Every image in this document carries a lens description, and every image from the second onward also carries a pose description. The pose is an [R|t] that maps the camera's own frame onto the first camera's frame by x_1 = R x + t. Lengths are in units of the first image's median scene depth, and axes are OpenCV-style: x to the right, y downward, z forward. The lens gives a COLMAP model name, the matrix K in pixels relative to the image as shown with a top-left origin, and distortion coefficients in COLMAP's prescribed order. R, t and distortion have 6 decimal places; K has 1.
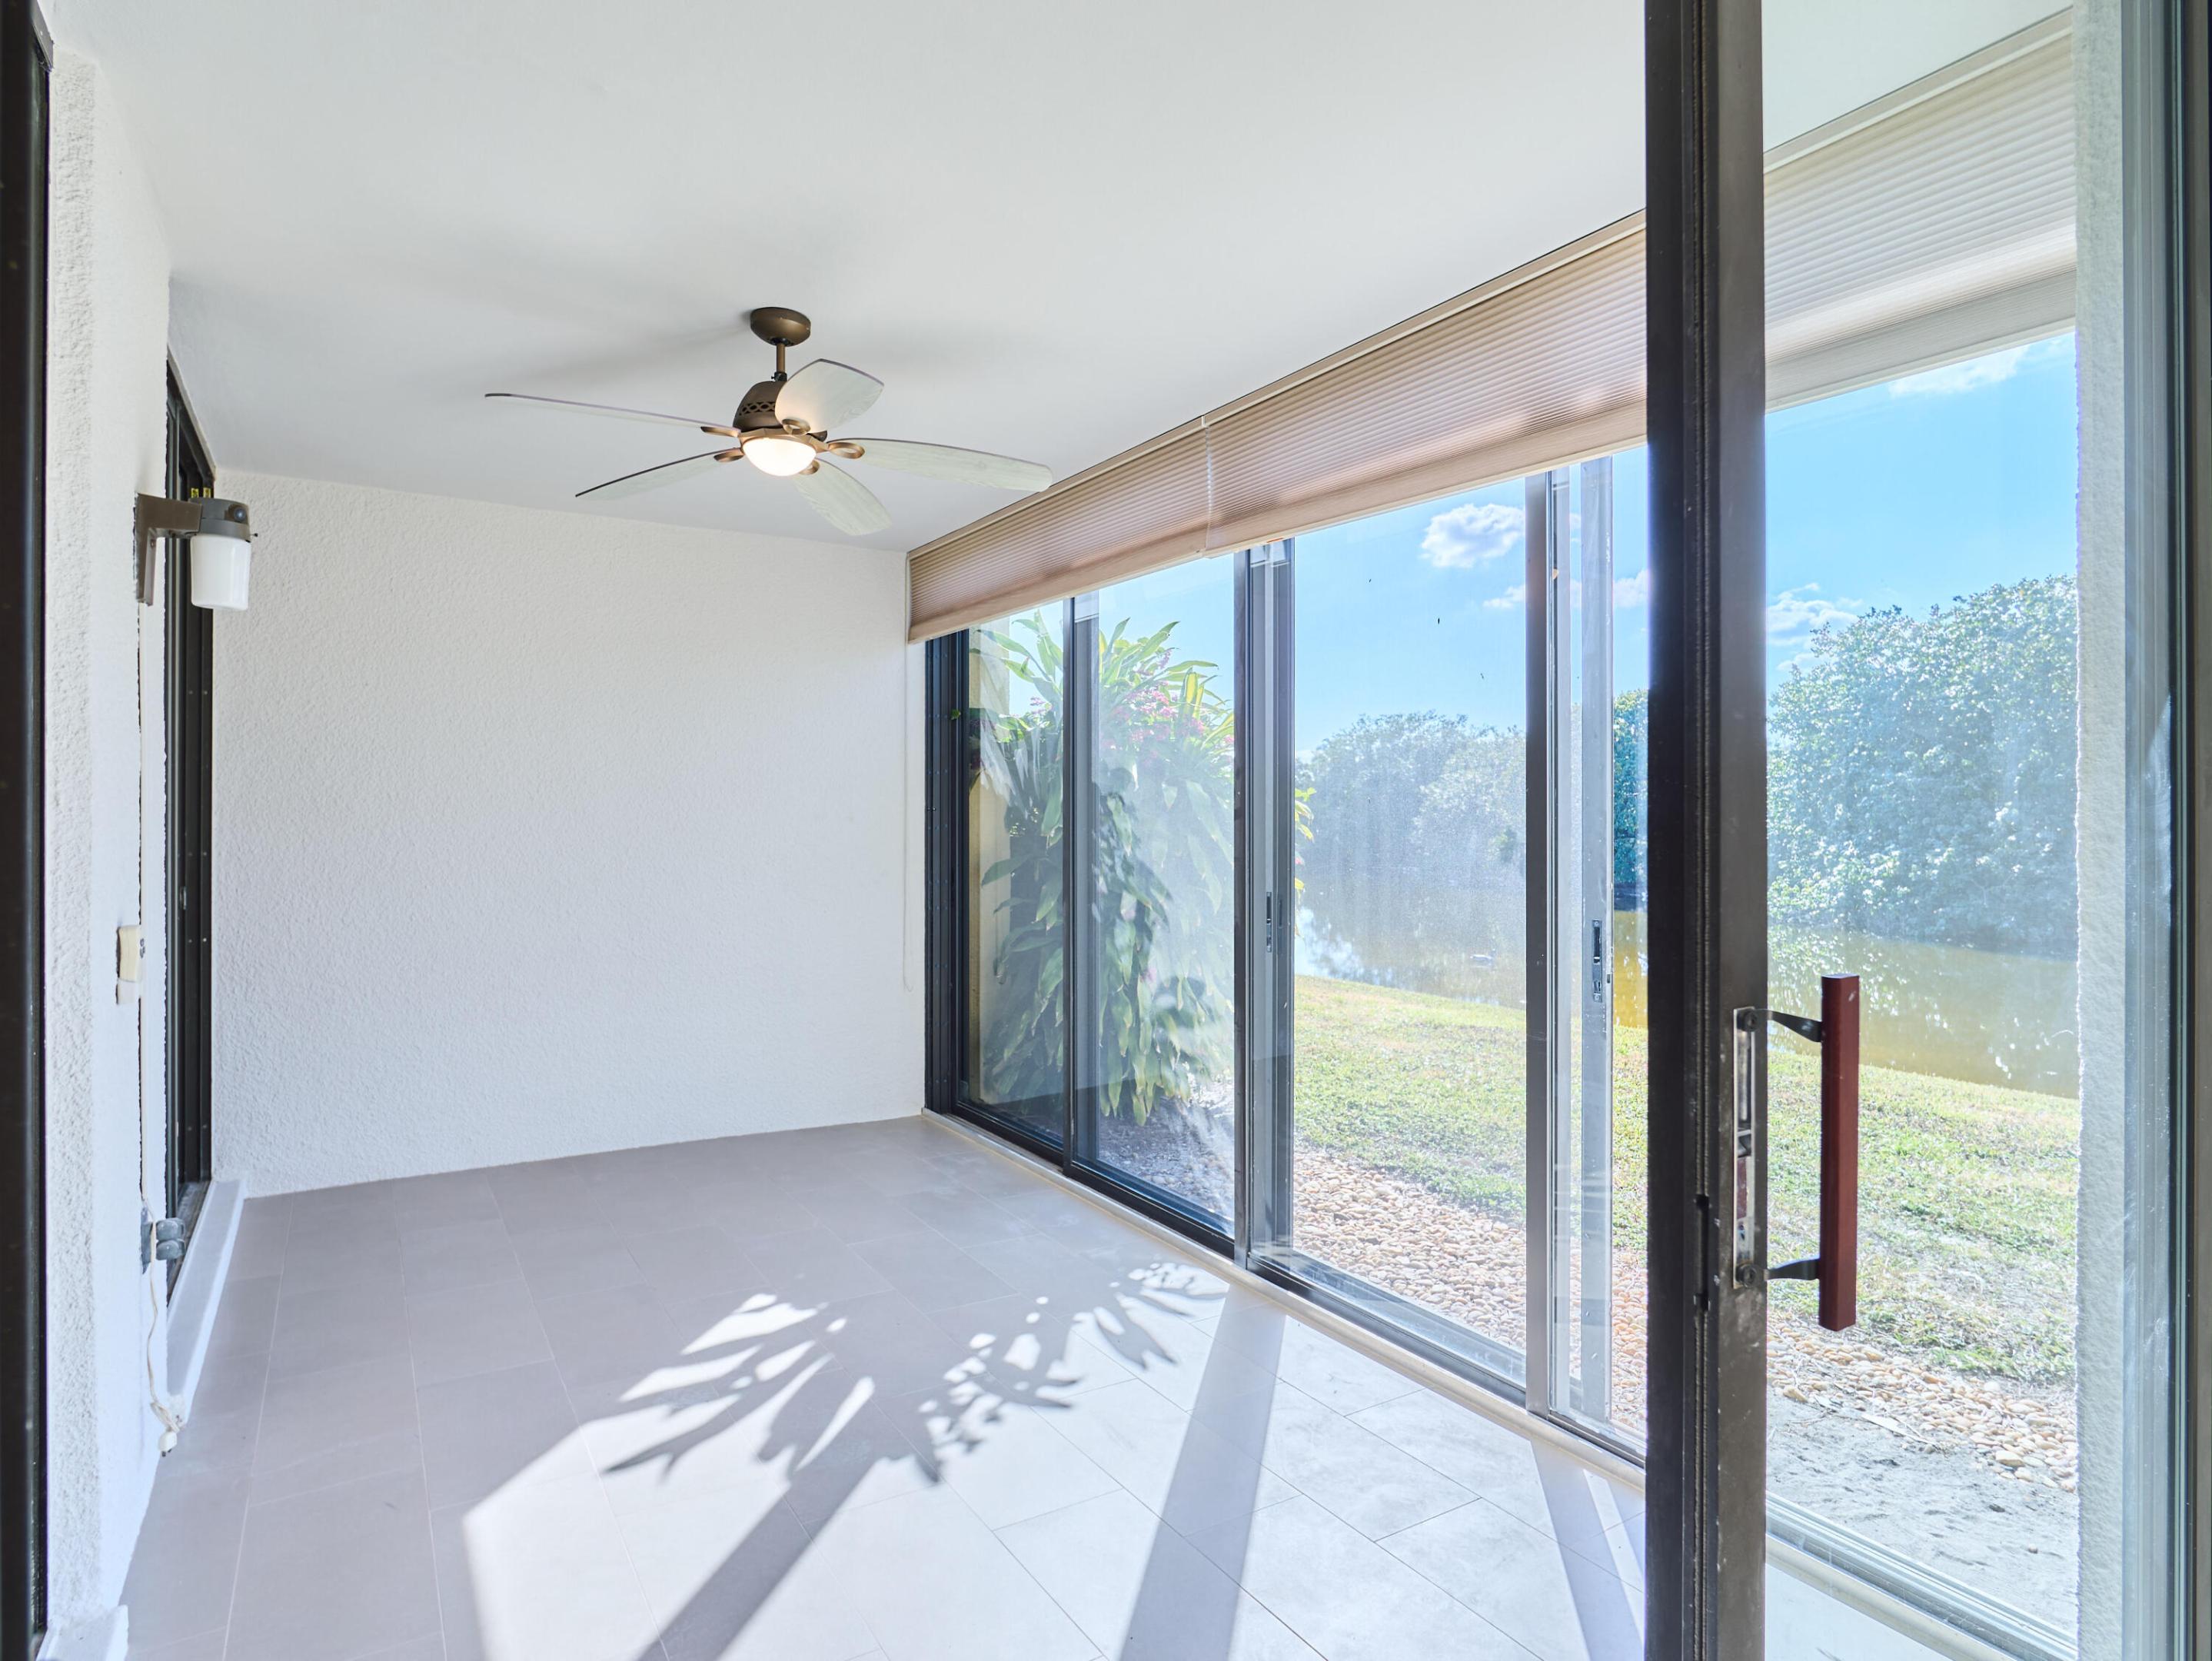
lens RADIAL K [[1233.6, 0, 1106.0], [0, 1233.6, 830.5], [0, 0, 1]] dist [-0.016110, 0.000322]
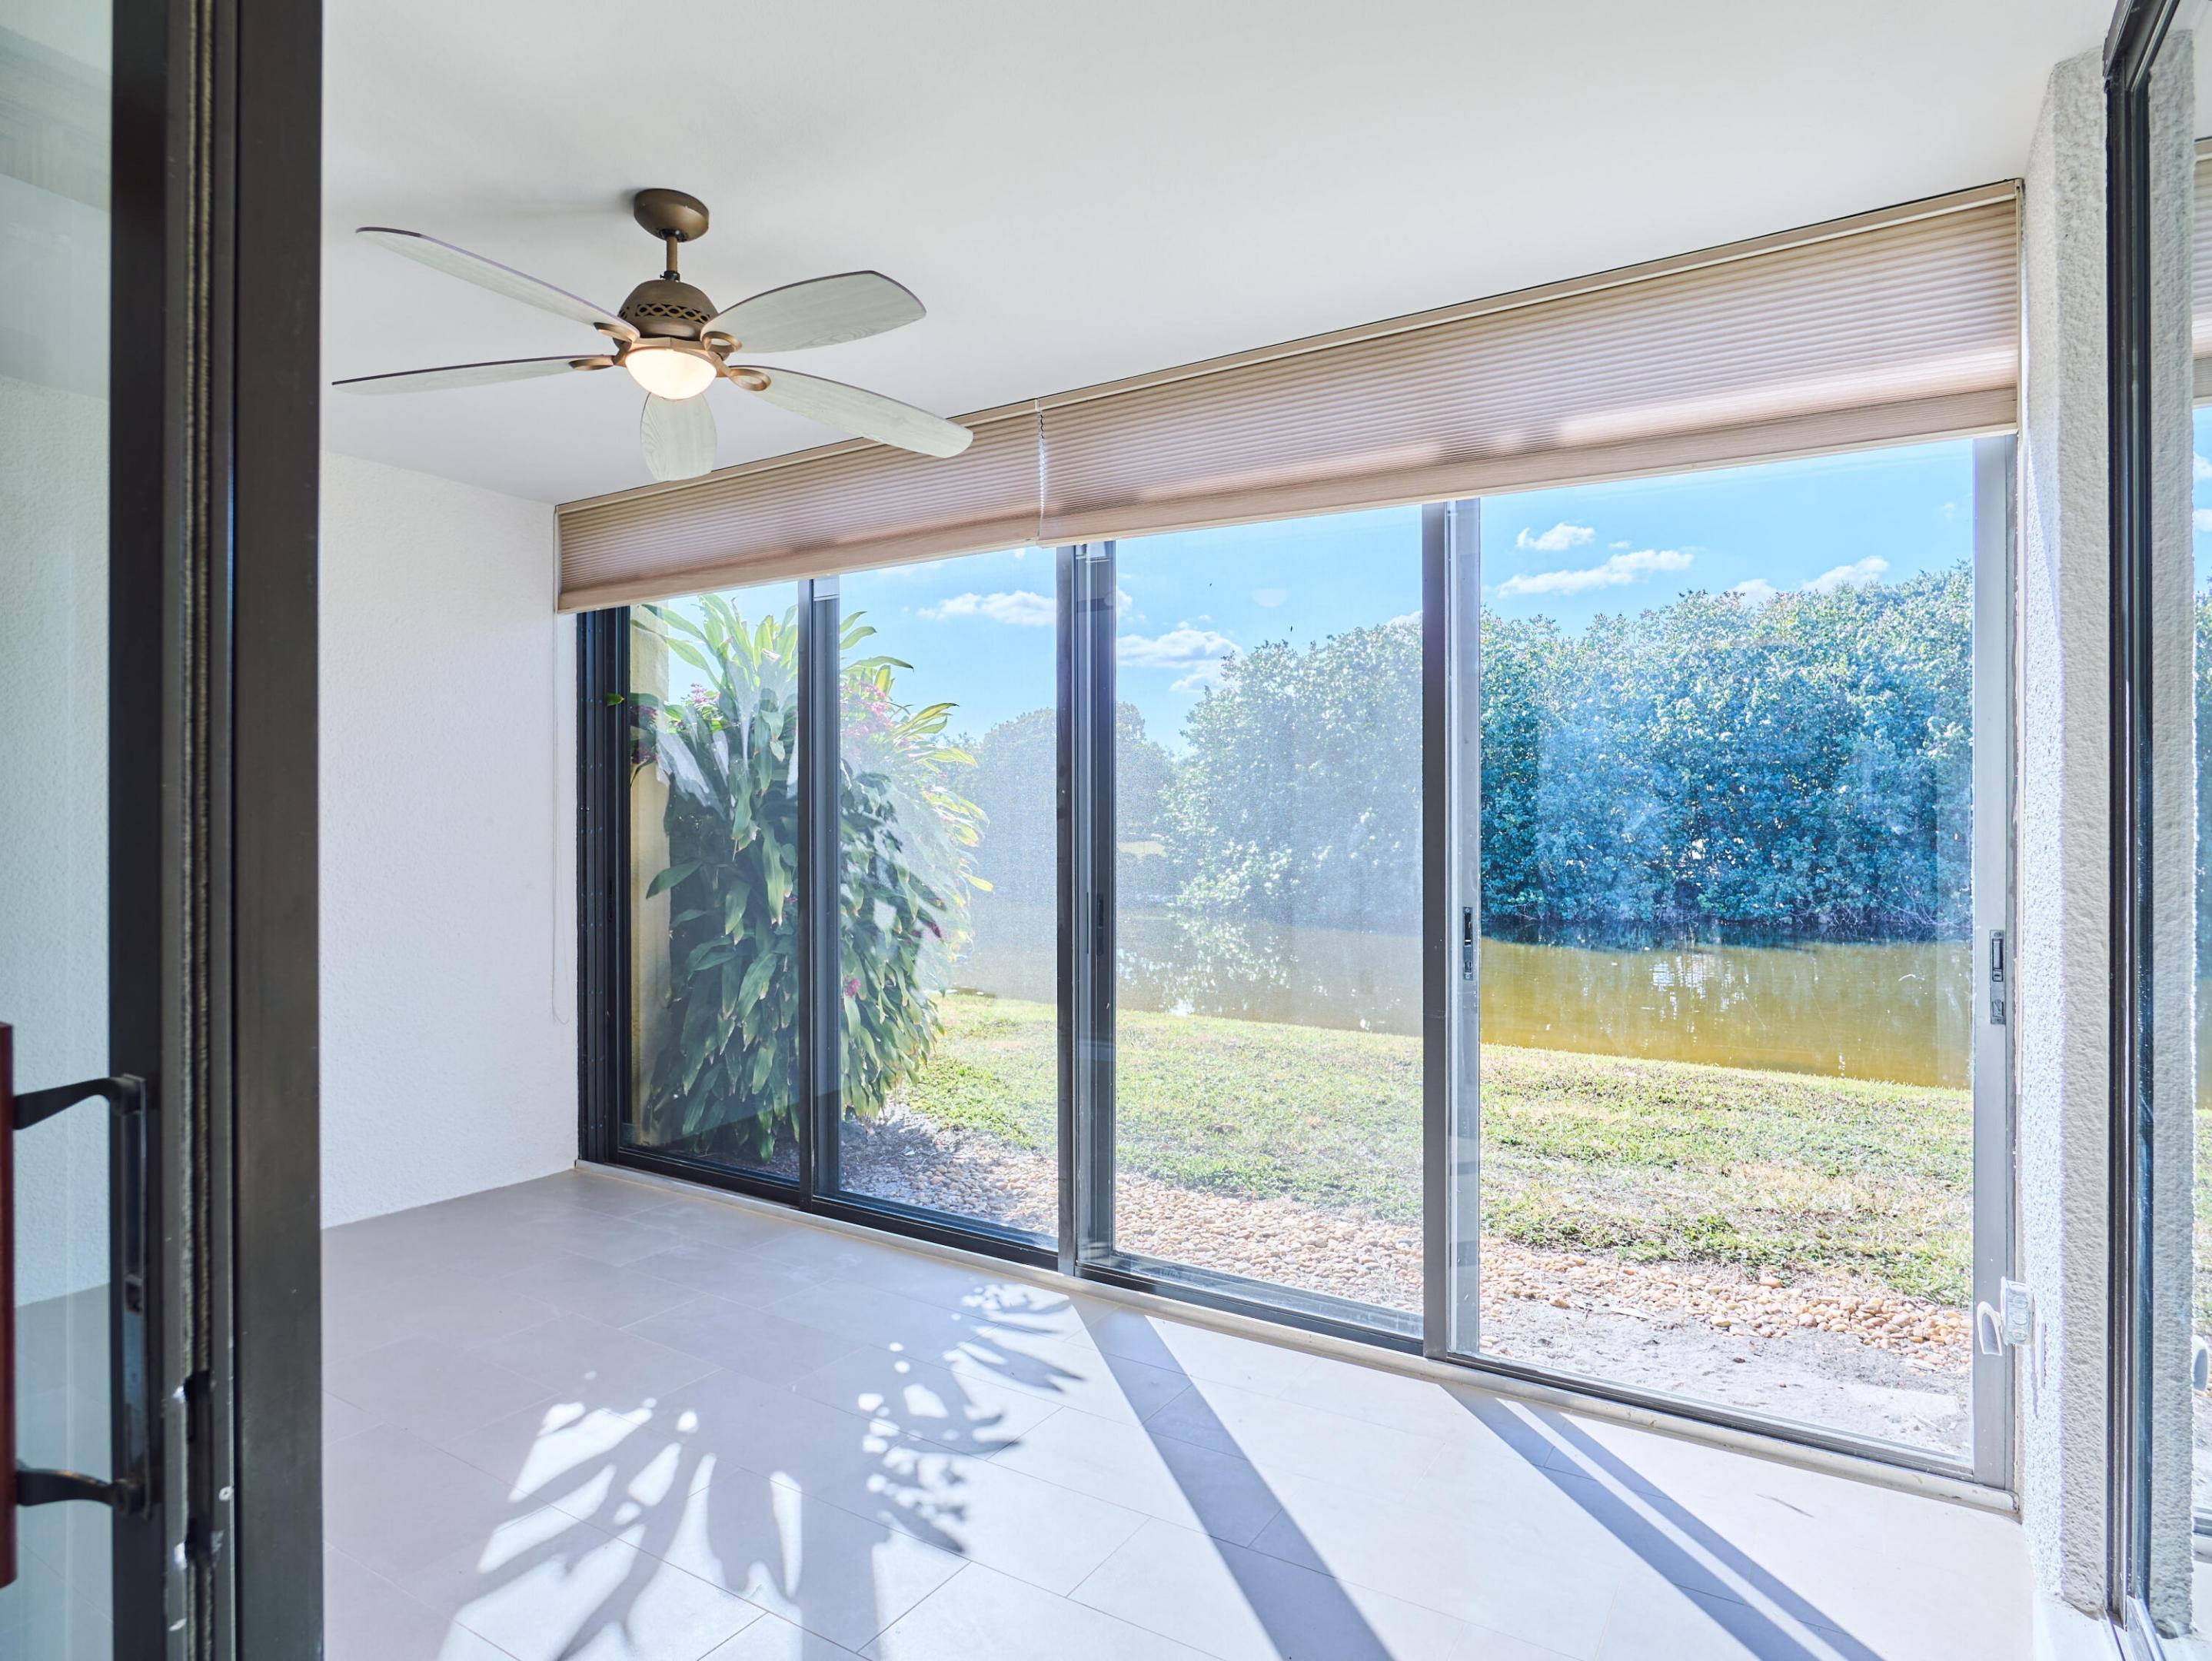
lens RADIAL K [[1241.7, 0, 1106.6], [0, 1241.7, 845.7], [0, 0, 1]] dist [-0.017311, 0.000441]
pose [[0.894734, -0.011518, 0.446450, -0.295480], [0.007971, 0.999920, 0.009822, 0.002384], [-0.446528, -0.005230, 0.894755, 0.104047]]
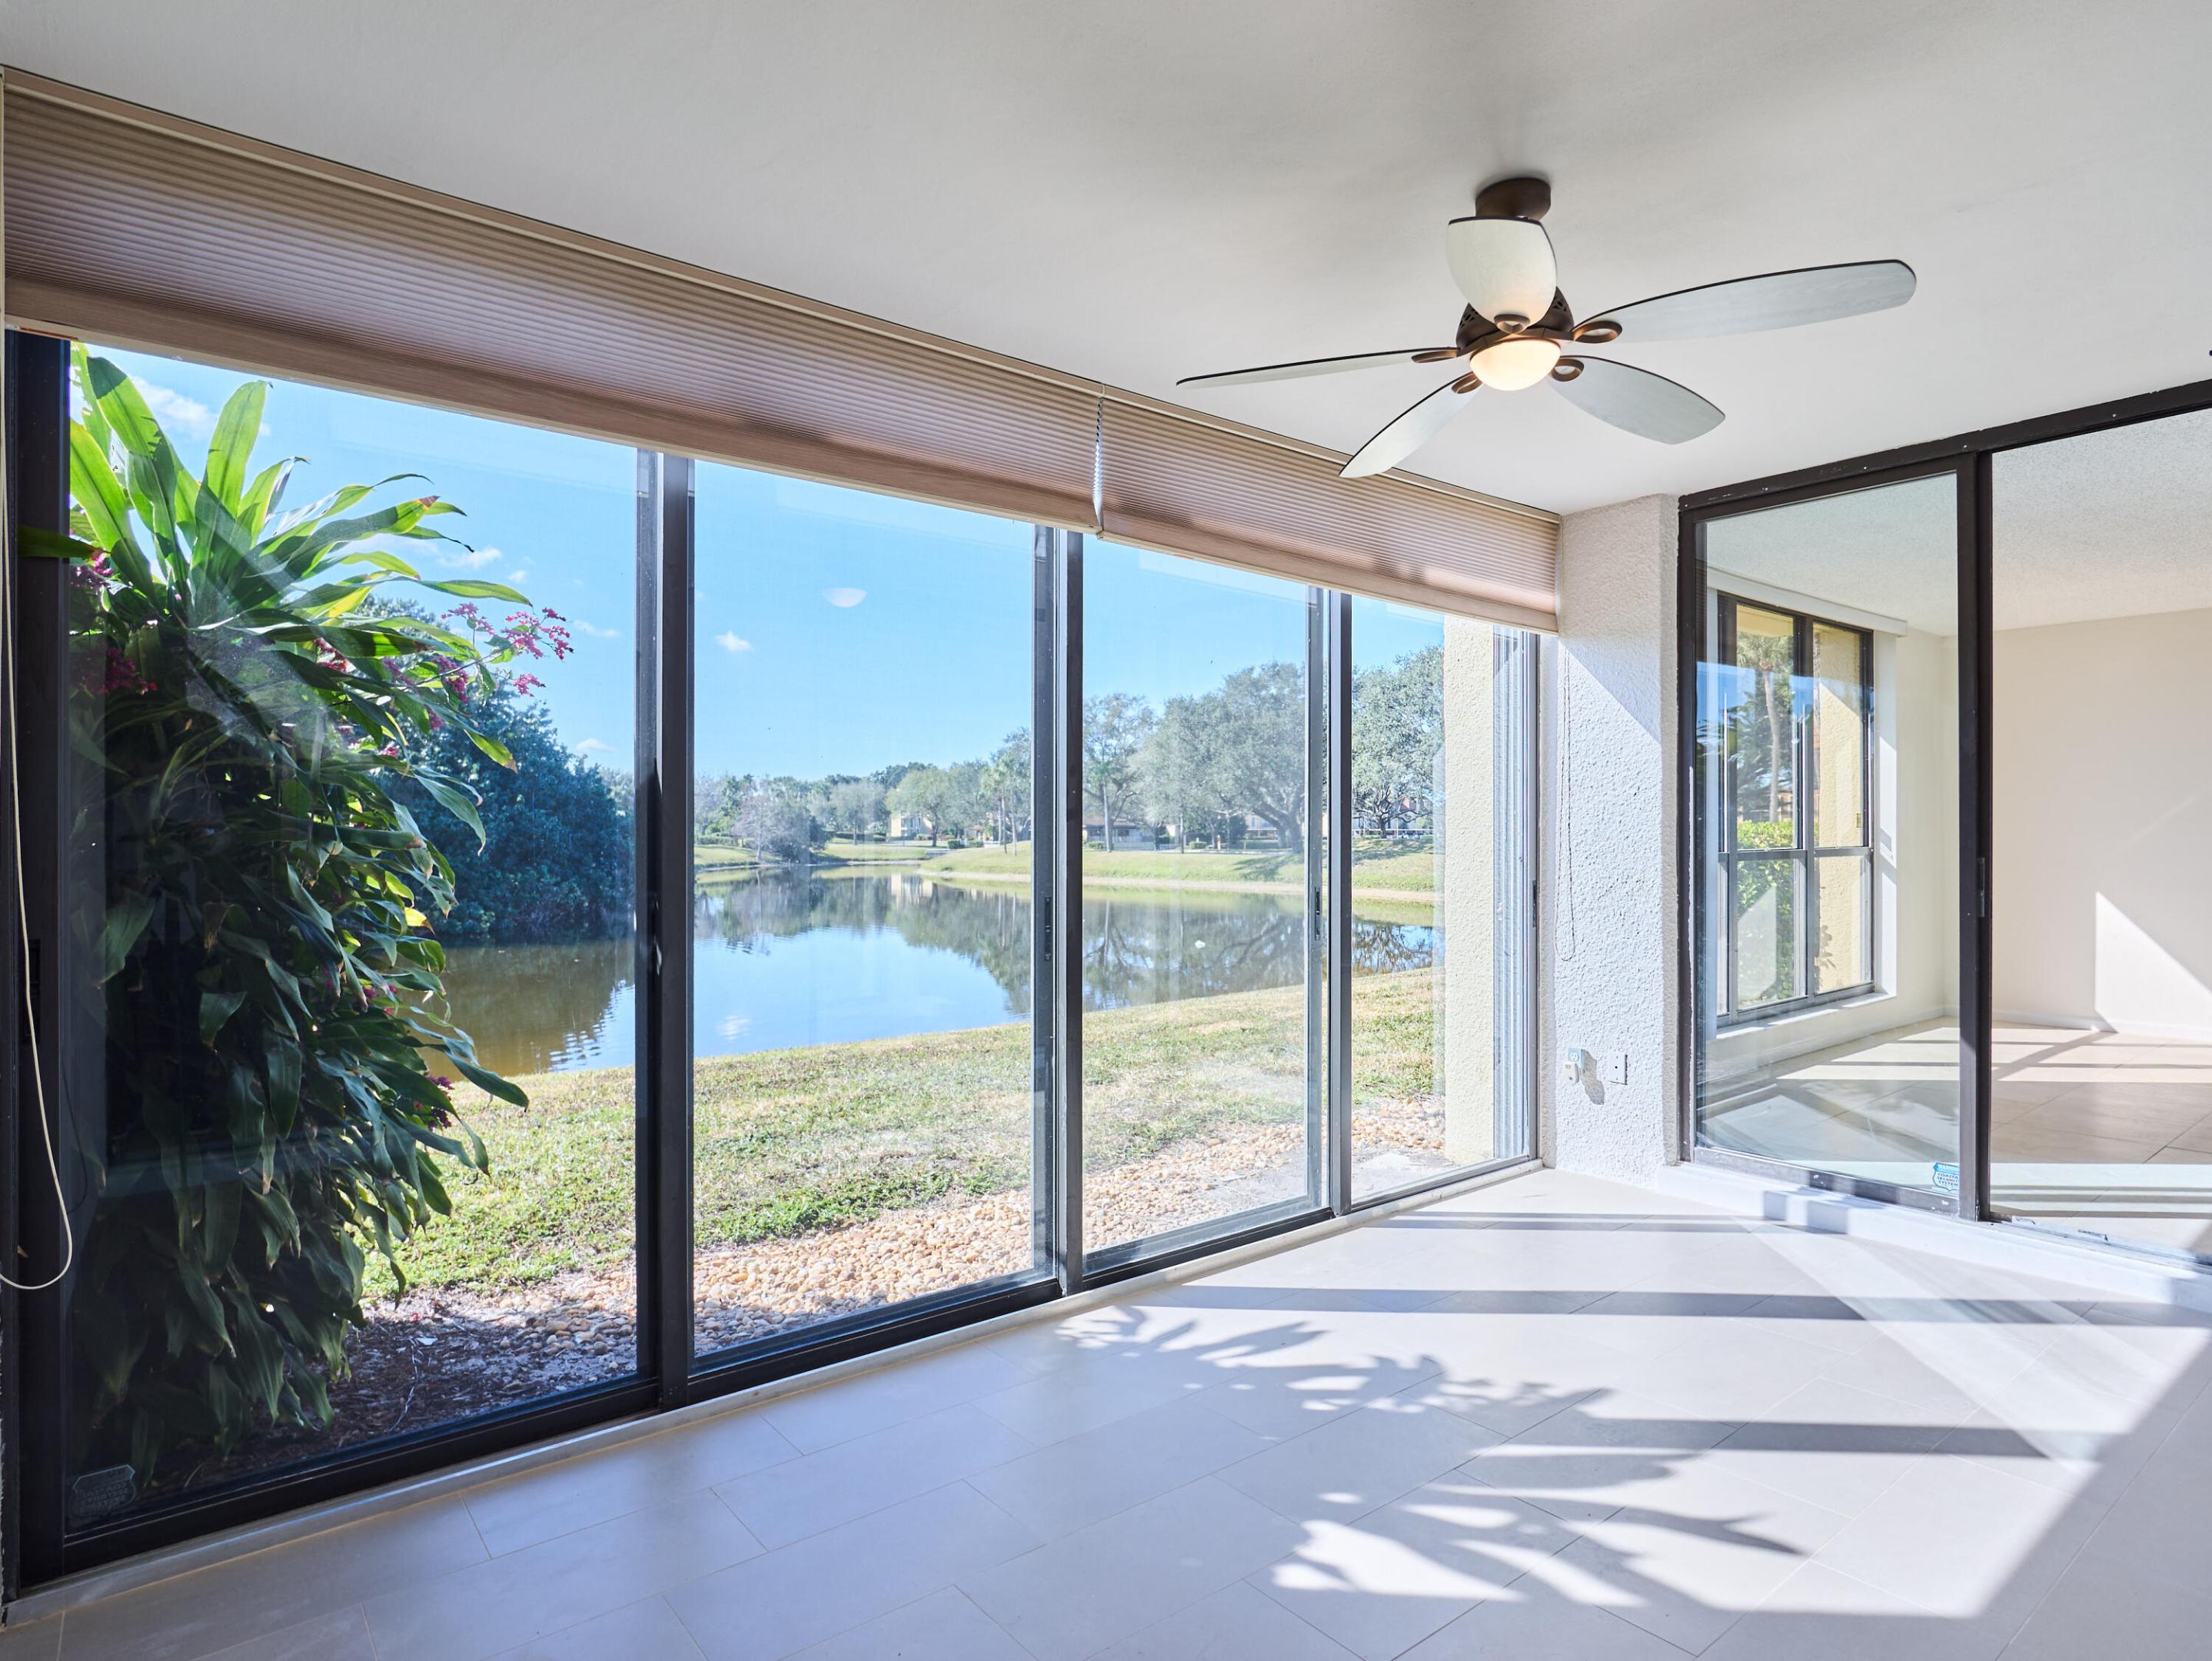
lens RADIAL K [[1241.7, 0, 1106.6], [0, 1241.7, 845.7], [0, 0, 1]] dist [-0.017311, 0.000441]
pose [[-0.128845, -0.007774, 0.991634, -0.822796], [0.015449, 0.999832, 0.009845, 0.001656], [-0.991544, 0.016588, -0.128703, 1.083318]]
